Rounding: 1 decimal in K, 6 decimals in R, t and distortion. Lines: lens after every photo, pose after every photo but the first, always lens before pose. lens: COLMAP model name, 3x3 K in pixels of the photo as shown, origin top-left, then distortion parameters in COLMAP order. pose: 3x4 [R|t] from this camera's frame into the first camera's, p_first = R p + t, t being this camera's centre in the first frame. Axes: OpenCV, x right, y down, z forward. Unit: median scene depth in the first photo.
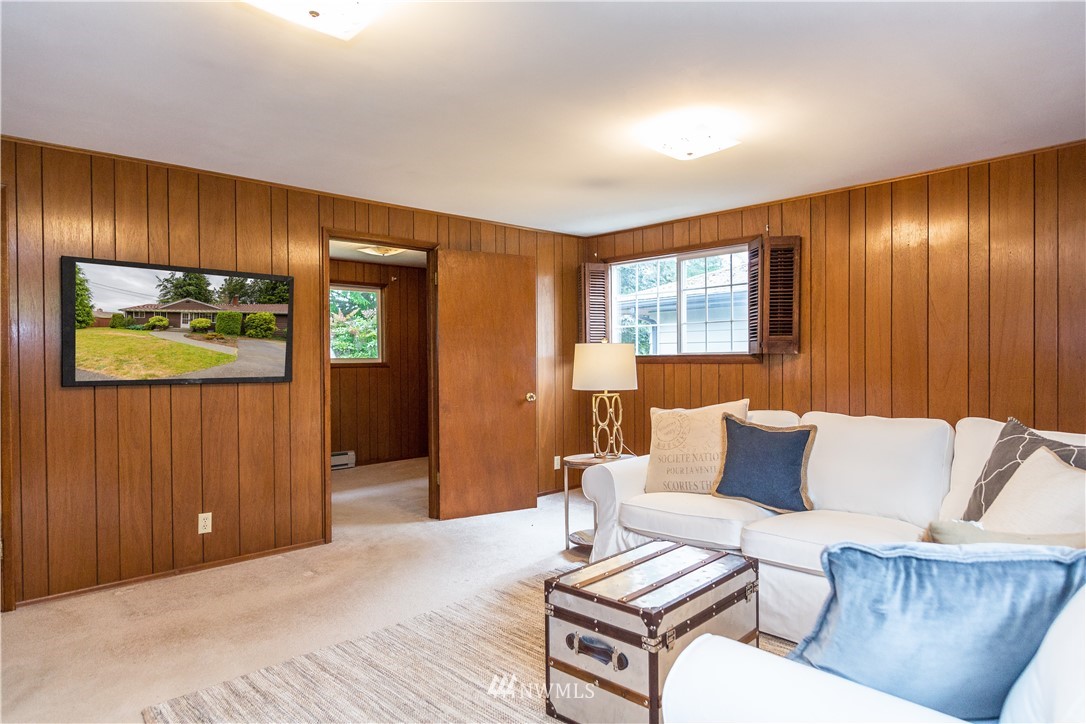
lens RADIAL K [[616.8, 0, 536.0], [0, 616.8, 367.7], [0, 0, 1]] dist [-0.004731, -0.001271]
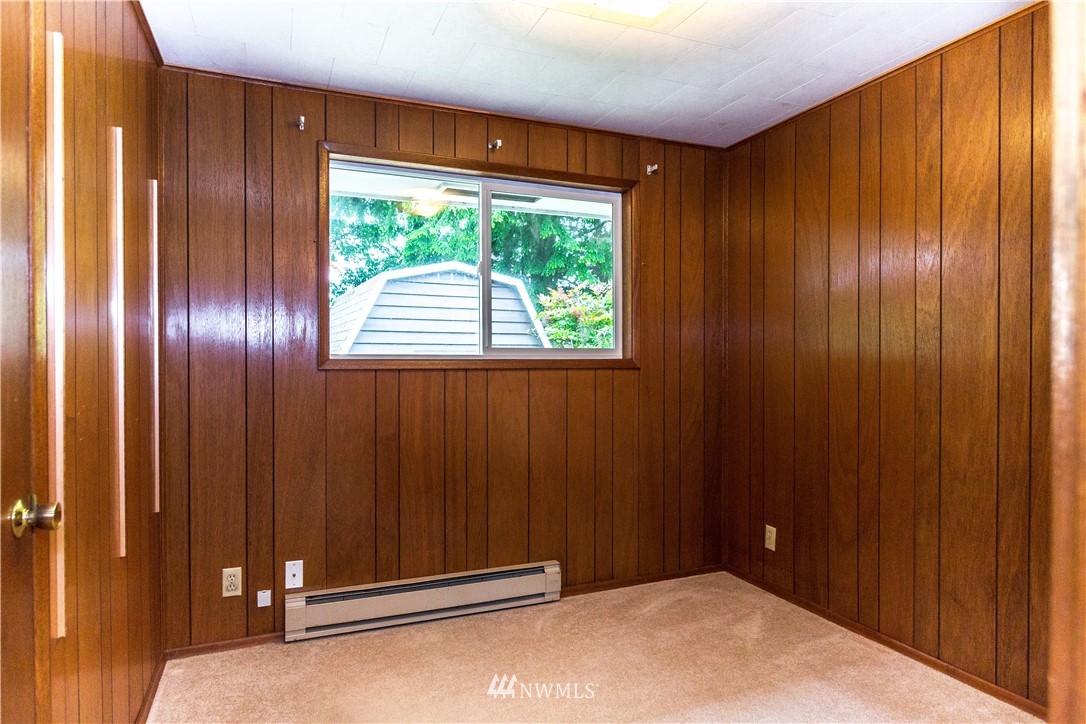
lens RADIAL K [[616.8, 0, 536.0], [0, 616.8, 367.7], [0, 0, 1]] dist [-0.004731, -0.001271]
pose [[0.931215, 0.008997, -0.364359, -0.099861], [-0.009443, 0.999955, 0.000557, -0.001013], [0.364347, 0.002922, 0.931259, 0.383987]]
